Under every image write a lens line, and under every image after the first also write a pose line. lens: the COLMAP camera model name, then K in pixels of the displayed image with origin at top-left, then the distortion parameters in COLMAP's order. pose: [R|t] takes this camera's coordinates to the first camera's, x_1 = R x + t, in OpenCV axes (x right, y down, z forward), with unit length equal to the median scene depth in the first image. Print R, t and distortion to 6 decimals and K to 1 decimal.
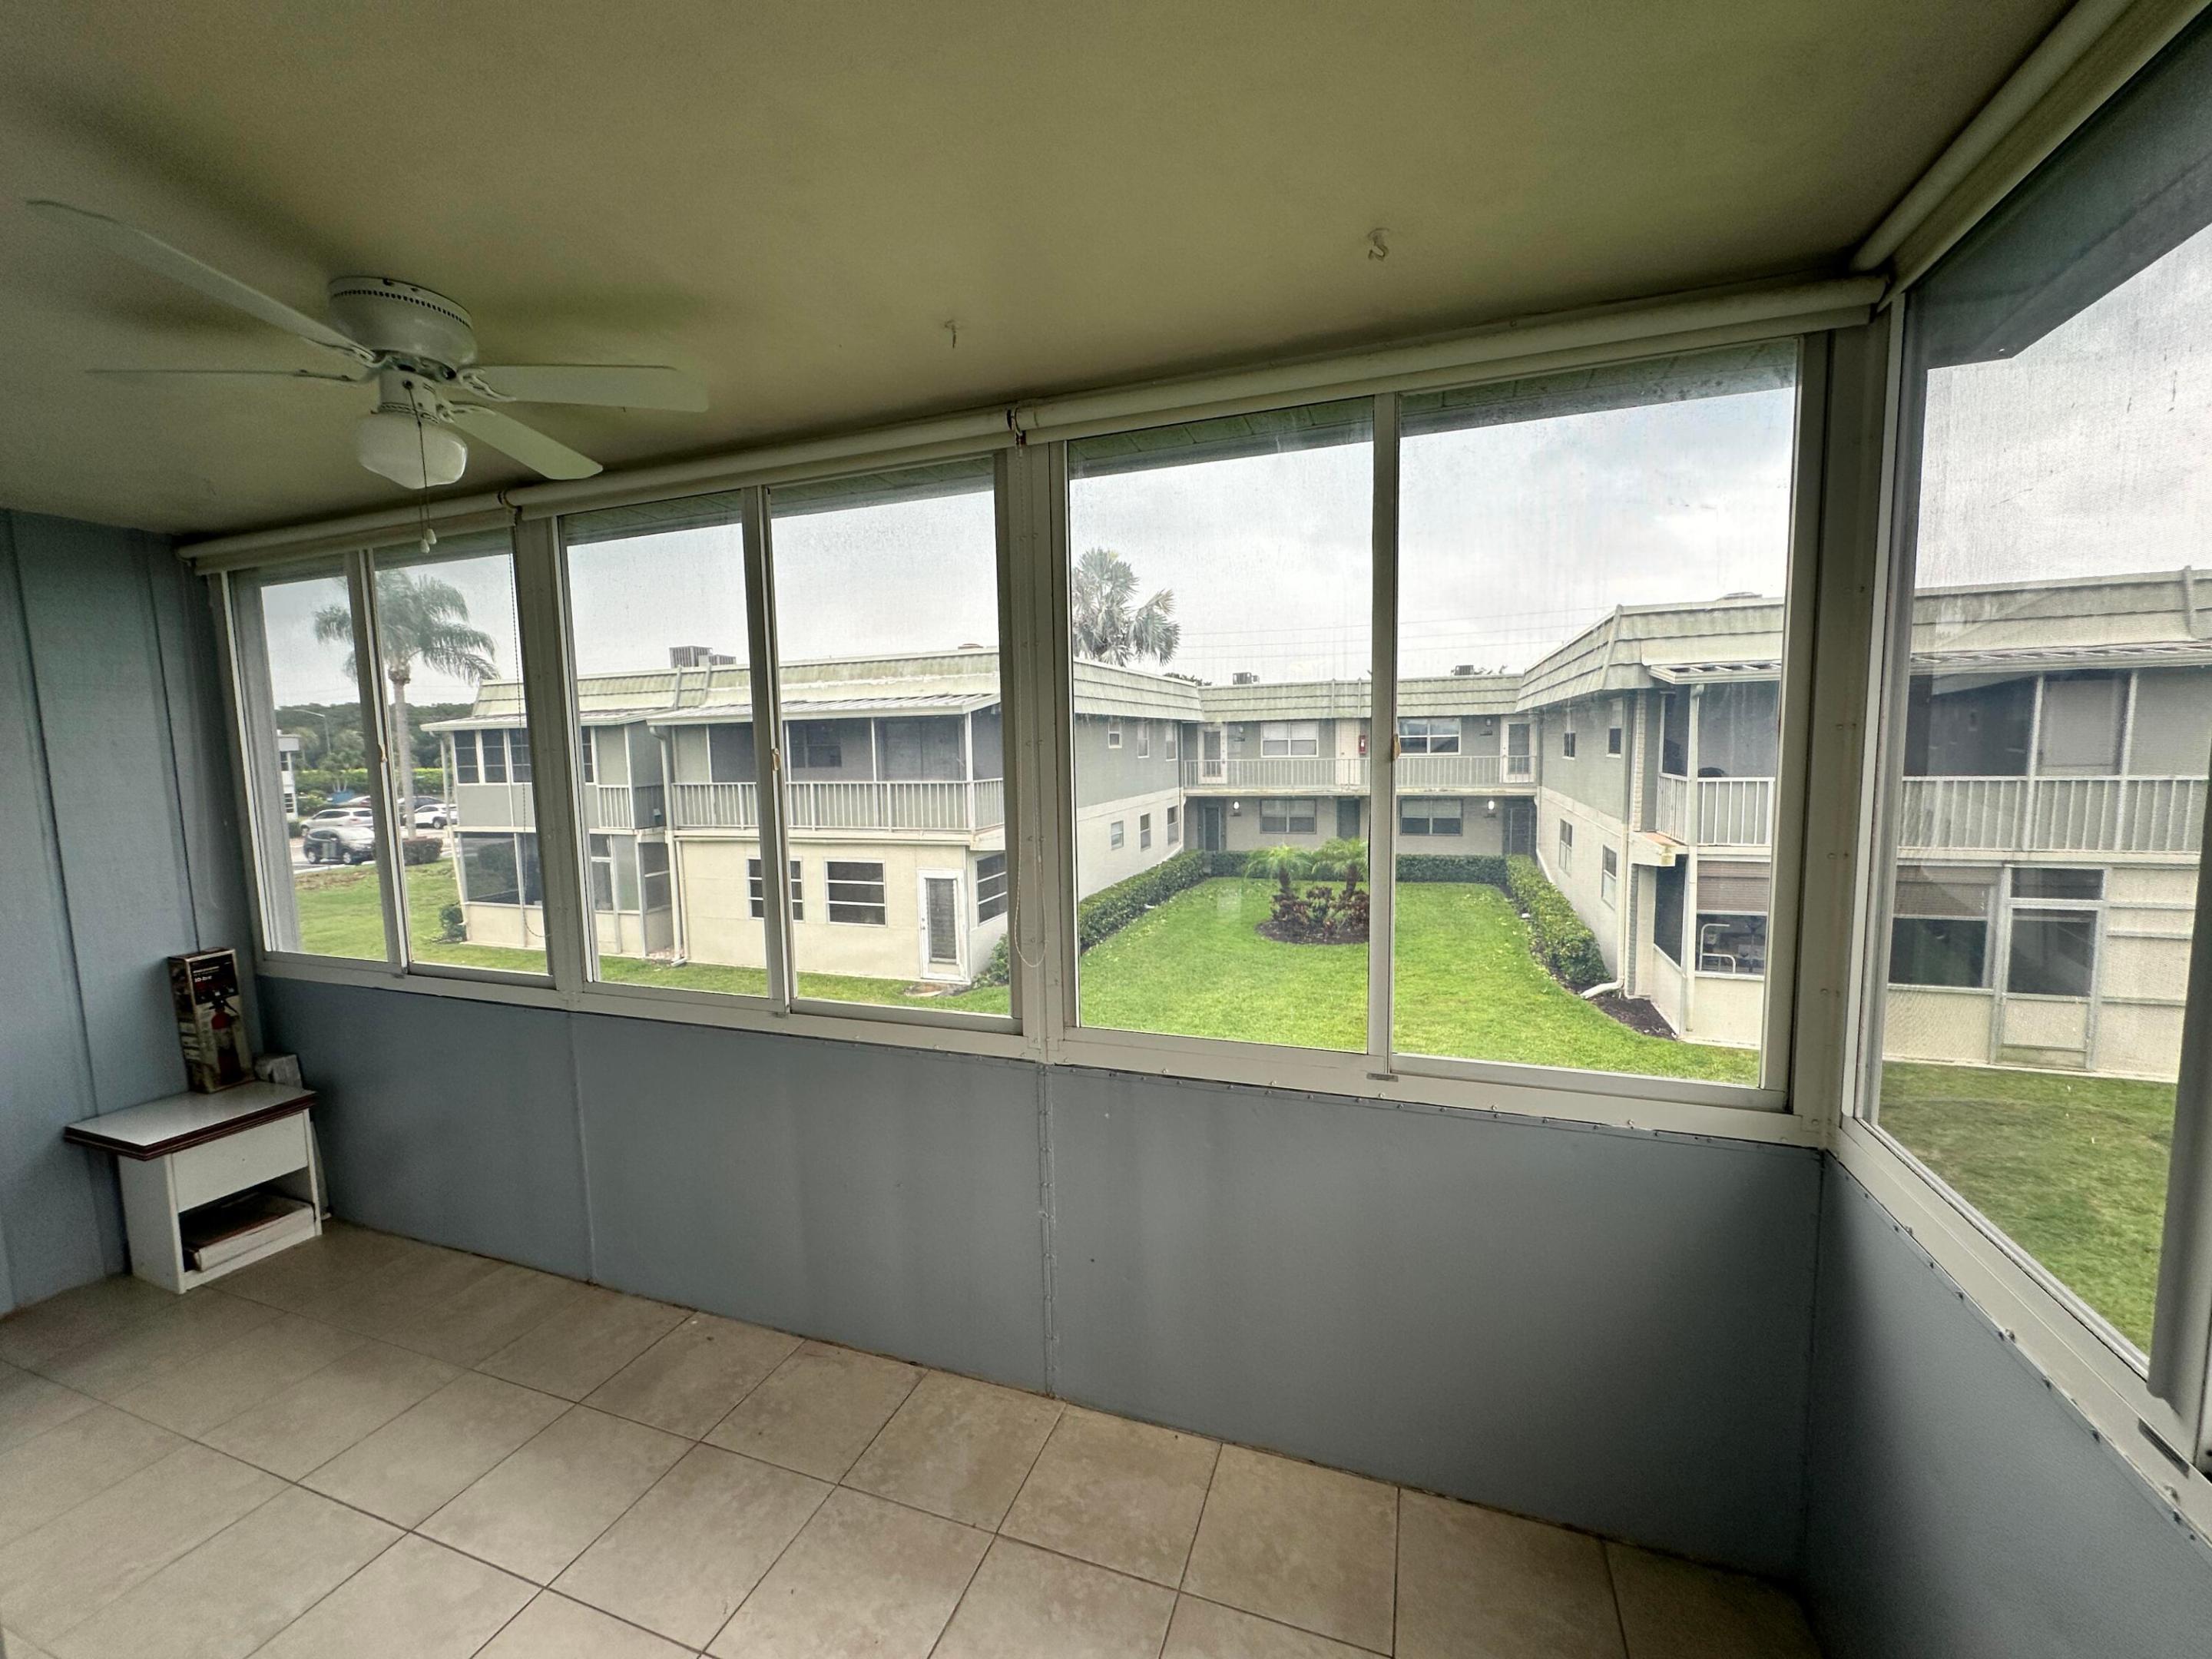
lens RADIAL K [[884.0, 0, 1106.1], [0, 884.0, 828.3], [0, 0, 1]] dist [-0.004514, 0.001537]
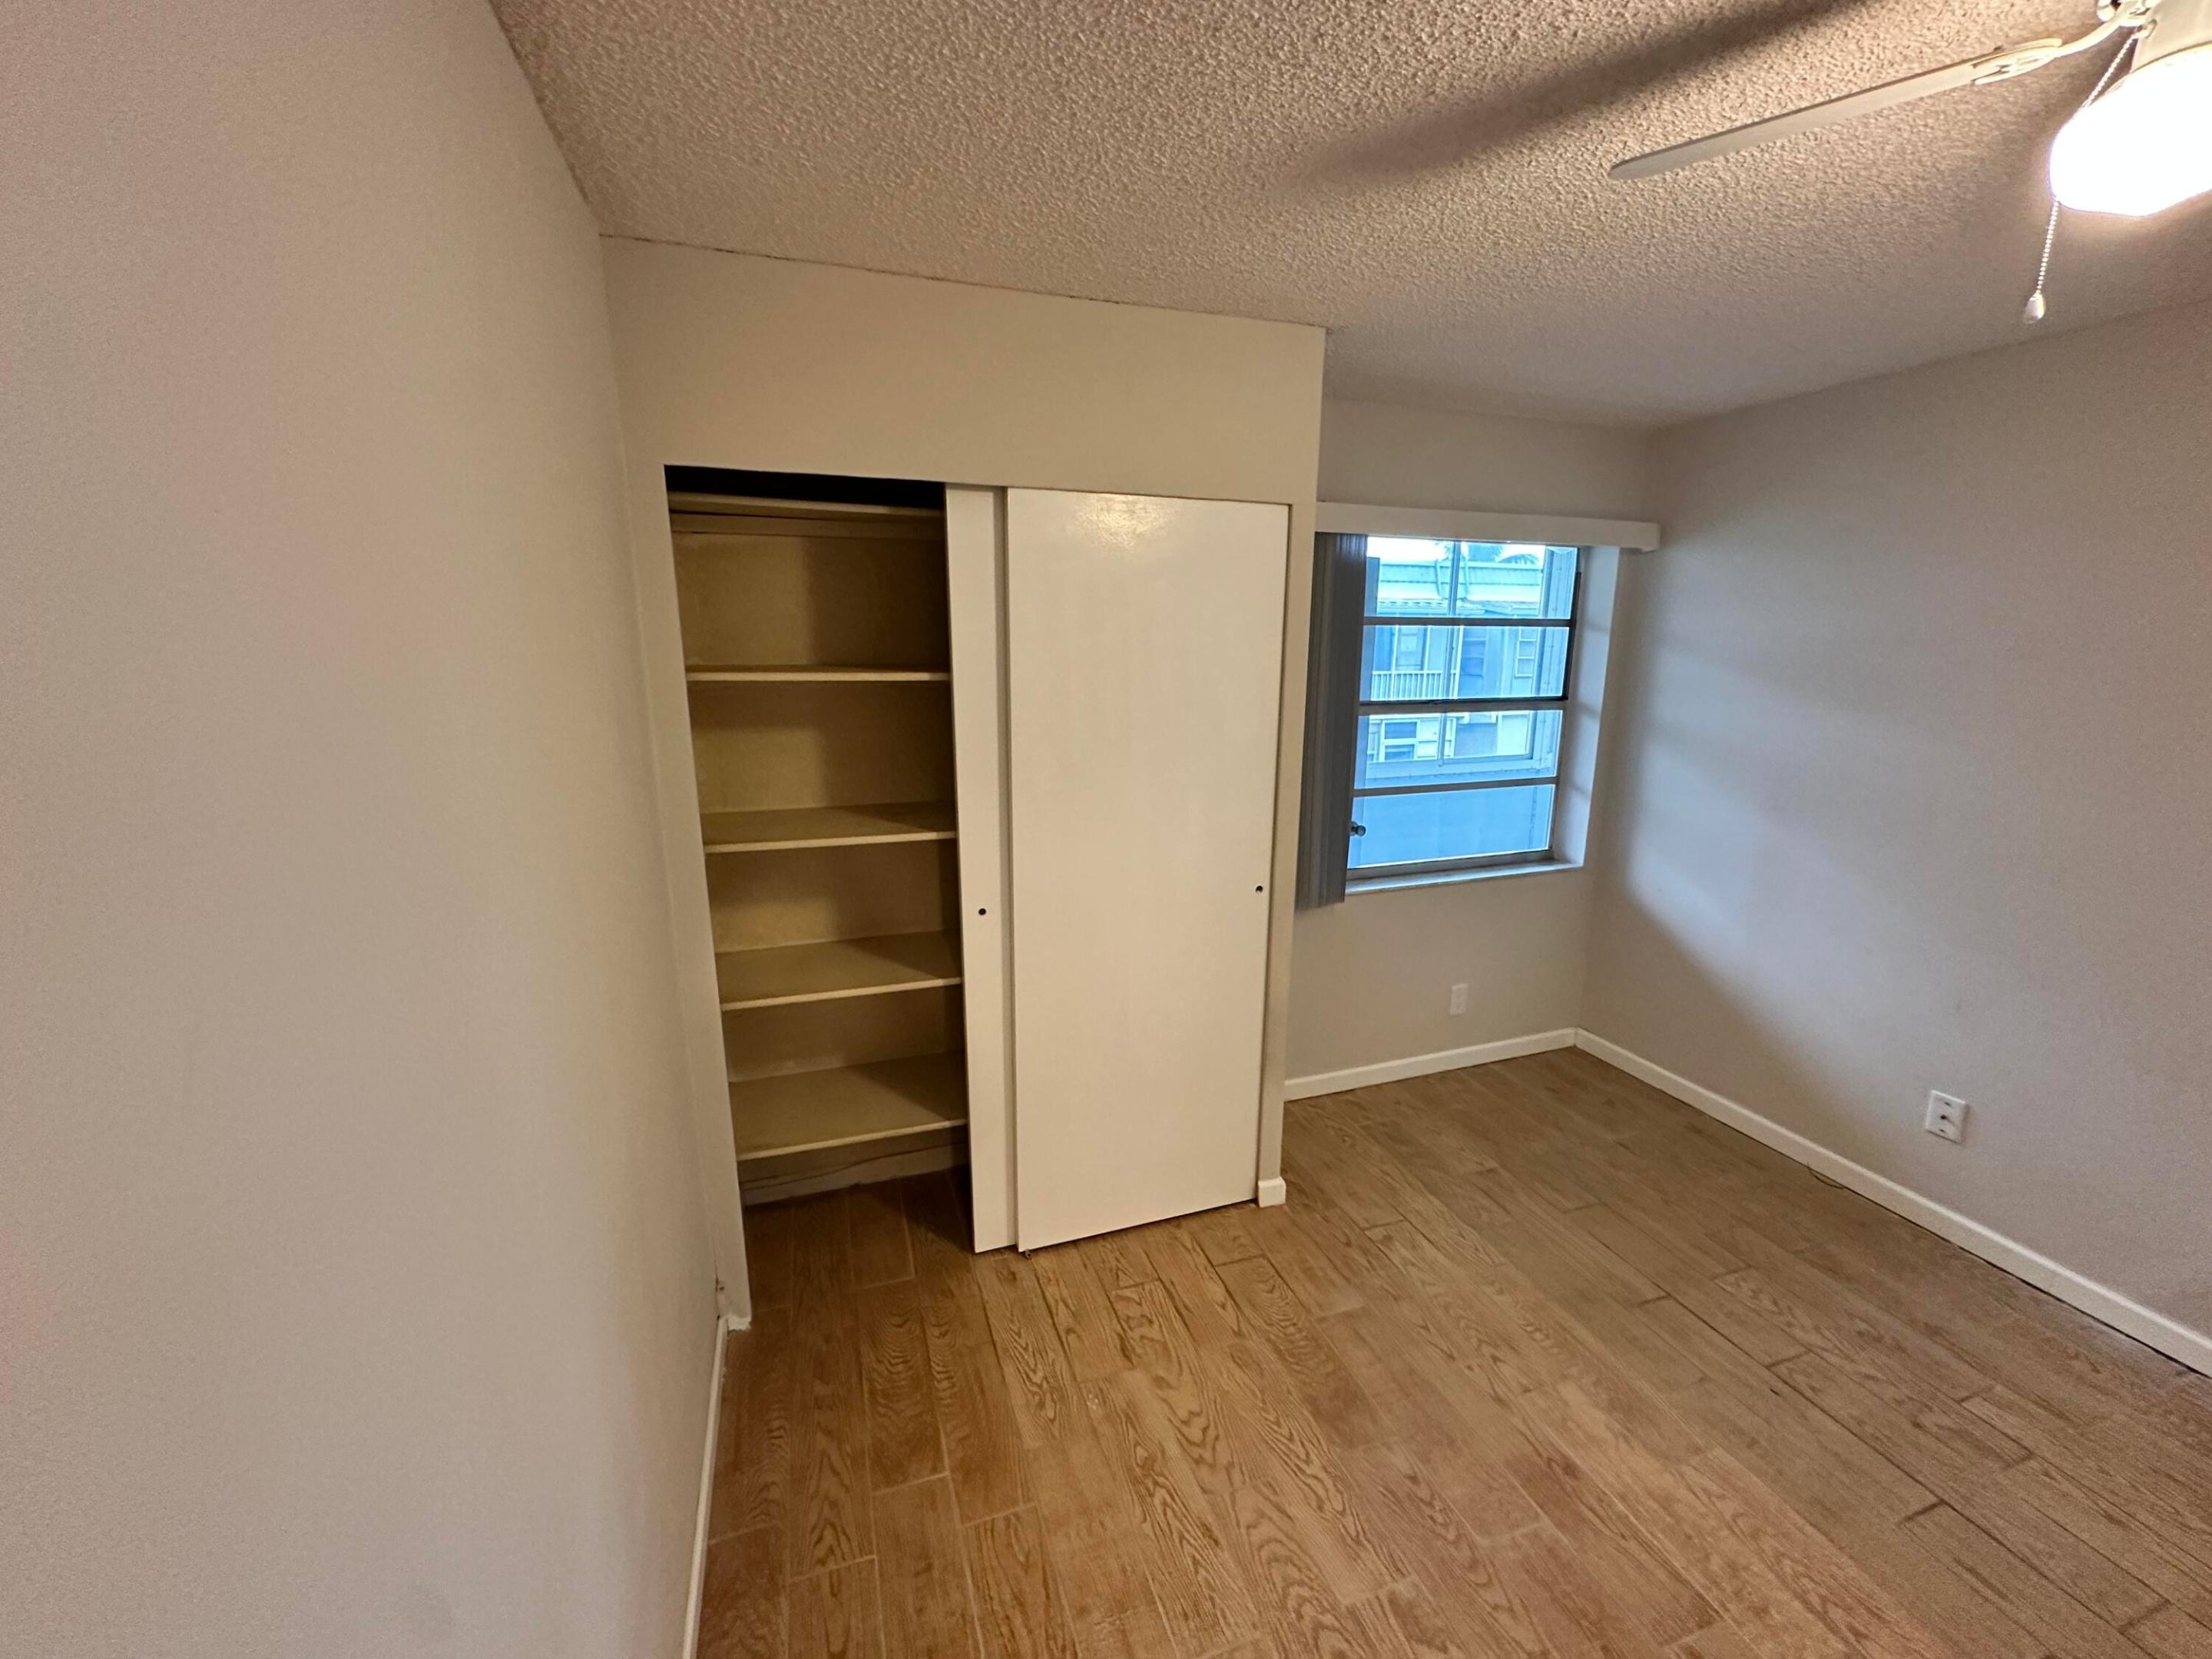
lens RADIAL K [[884.0, 0, 1111.7], [0, 884.0, 826.5], [0, 0, 1]] dist [-0.004514, 0.001537]
pose [[0.775171, -0.110637, 0.621988, -0.481754], [0.043204, 0.991525, 0.122525, 0.008139], [-0.630273, -0.068105, 0.773381, -0.053656]]
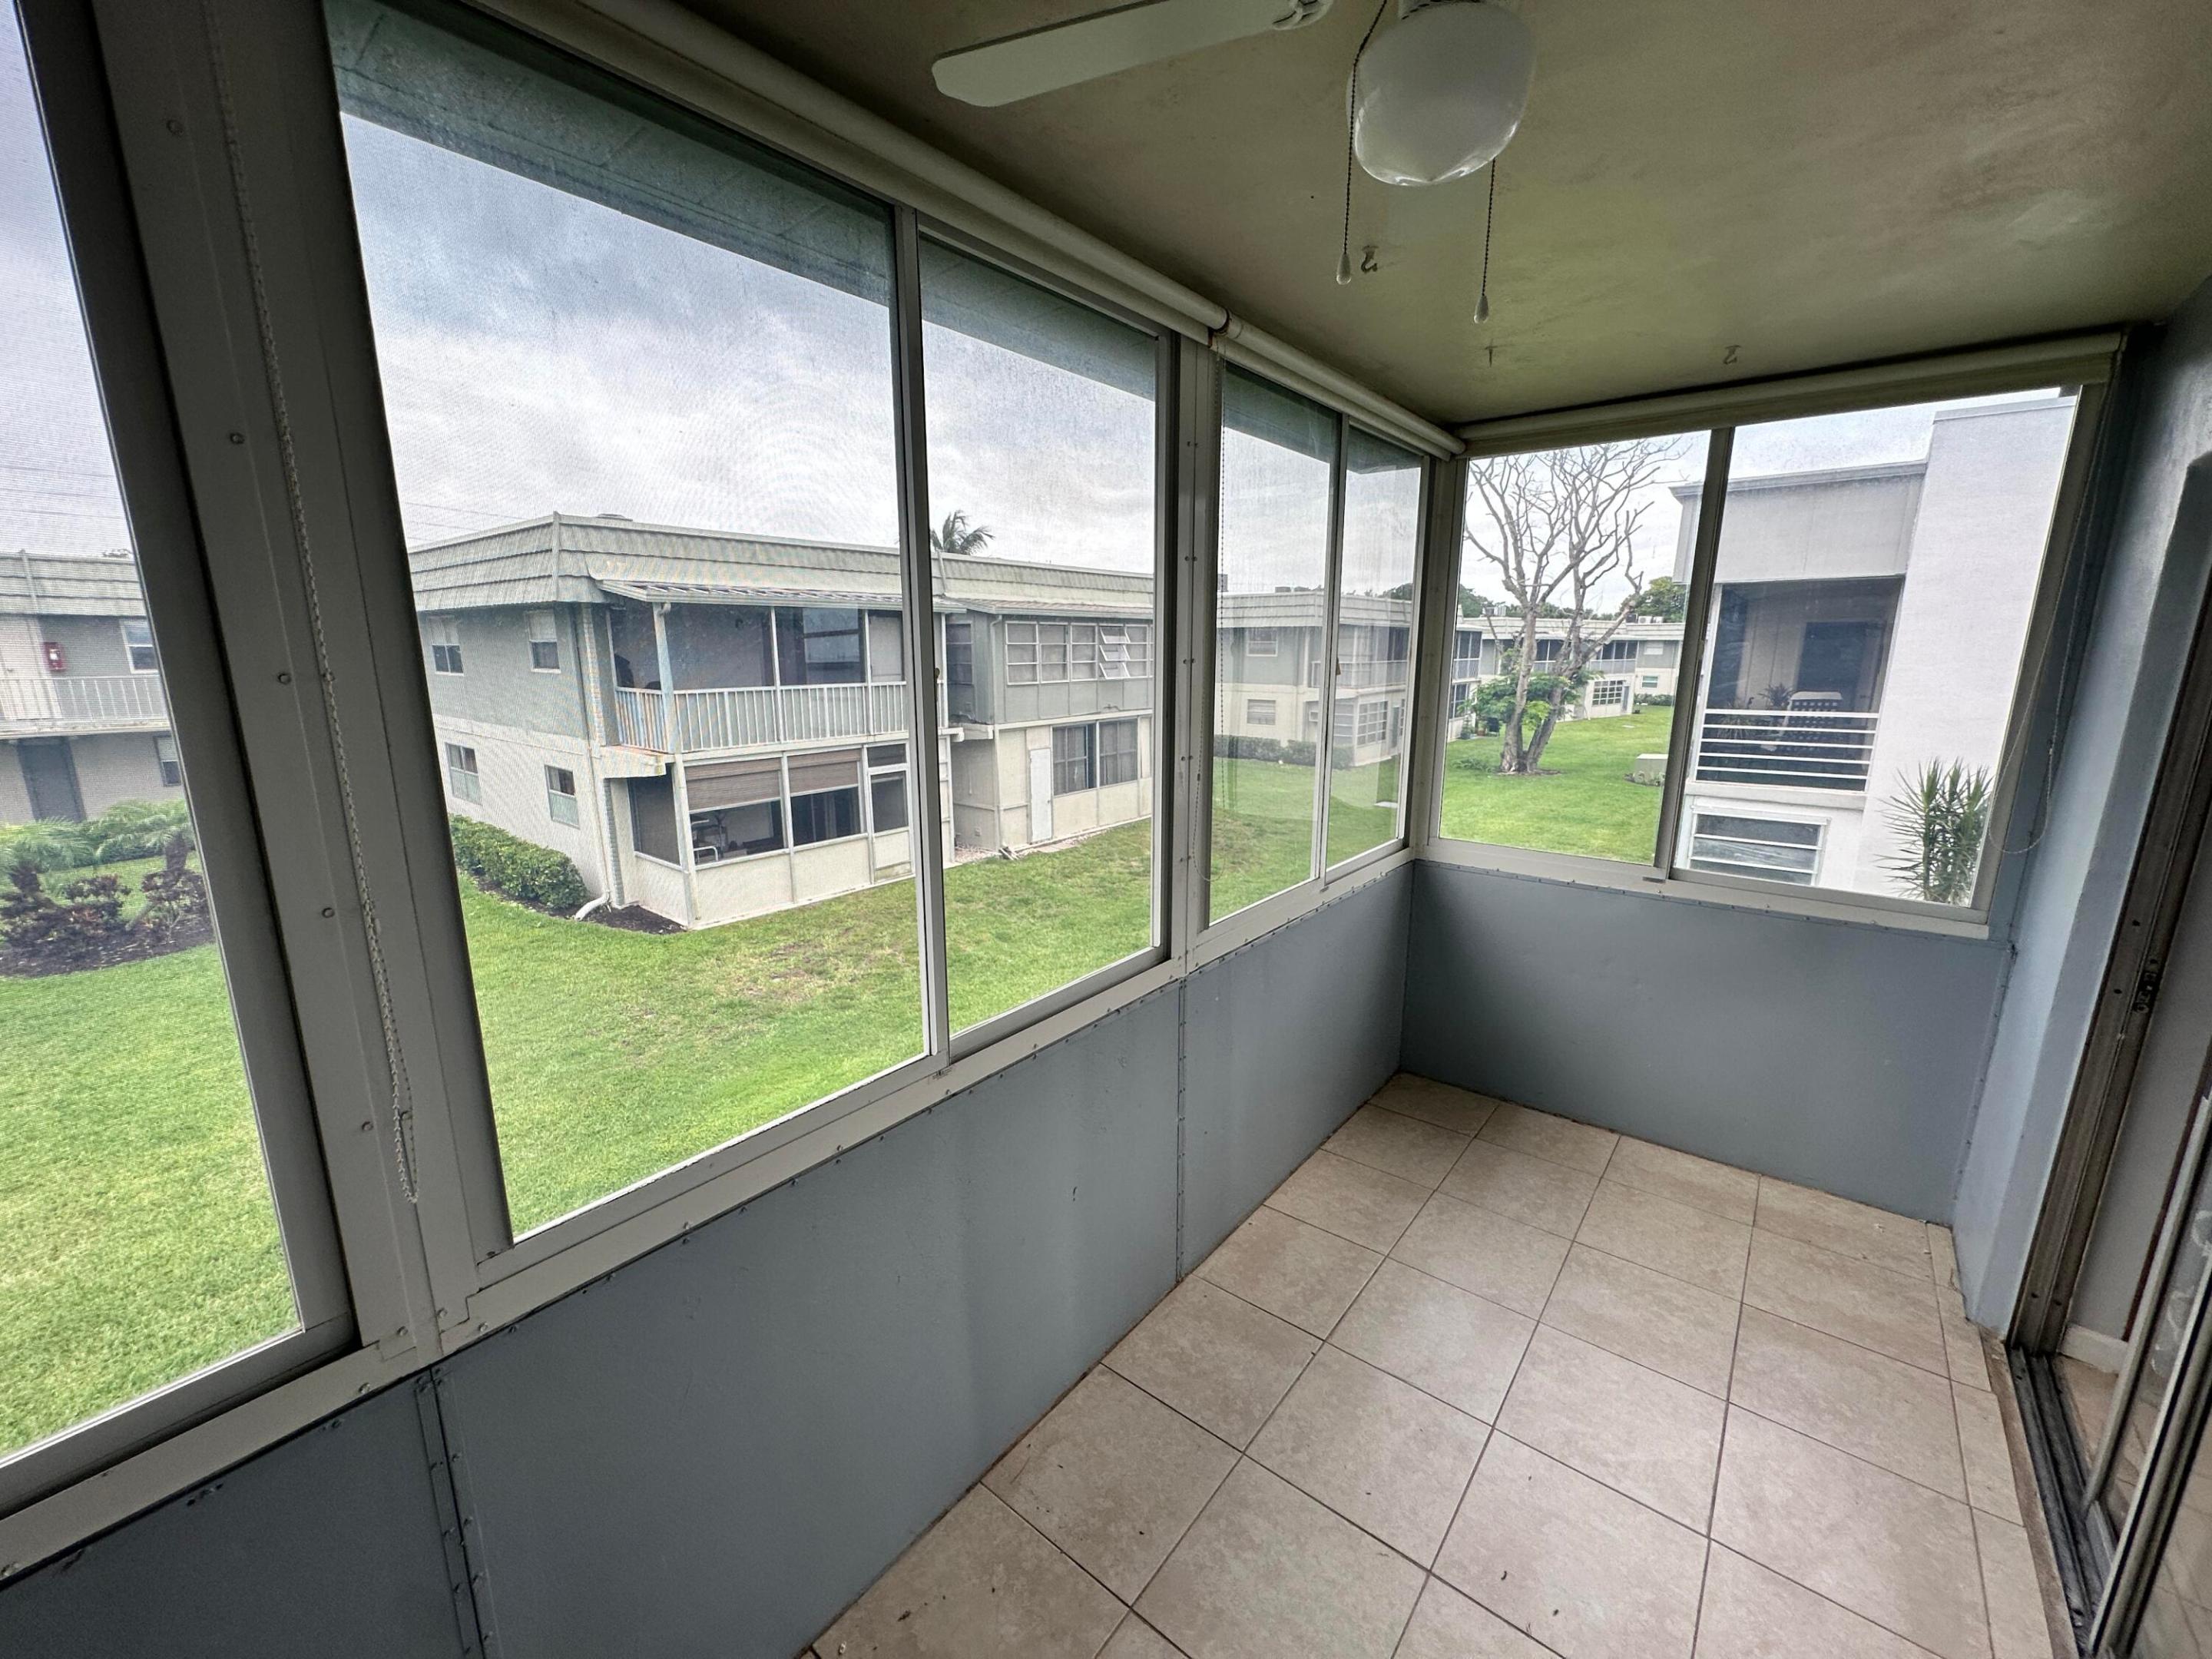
lens RADIAL K [[884.0, 0, 1102.6], [0, 884.0, 826.9], [0, 0, 1]] dist [-0.004514, 0.001537]
pose [[0.328131, -0.169614, 0.929280, -0.182636], [0.082358, 0.985139, 0.150729, -0.011746], [-0.941035, 0.027075, 0.337224, 0.131554]]
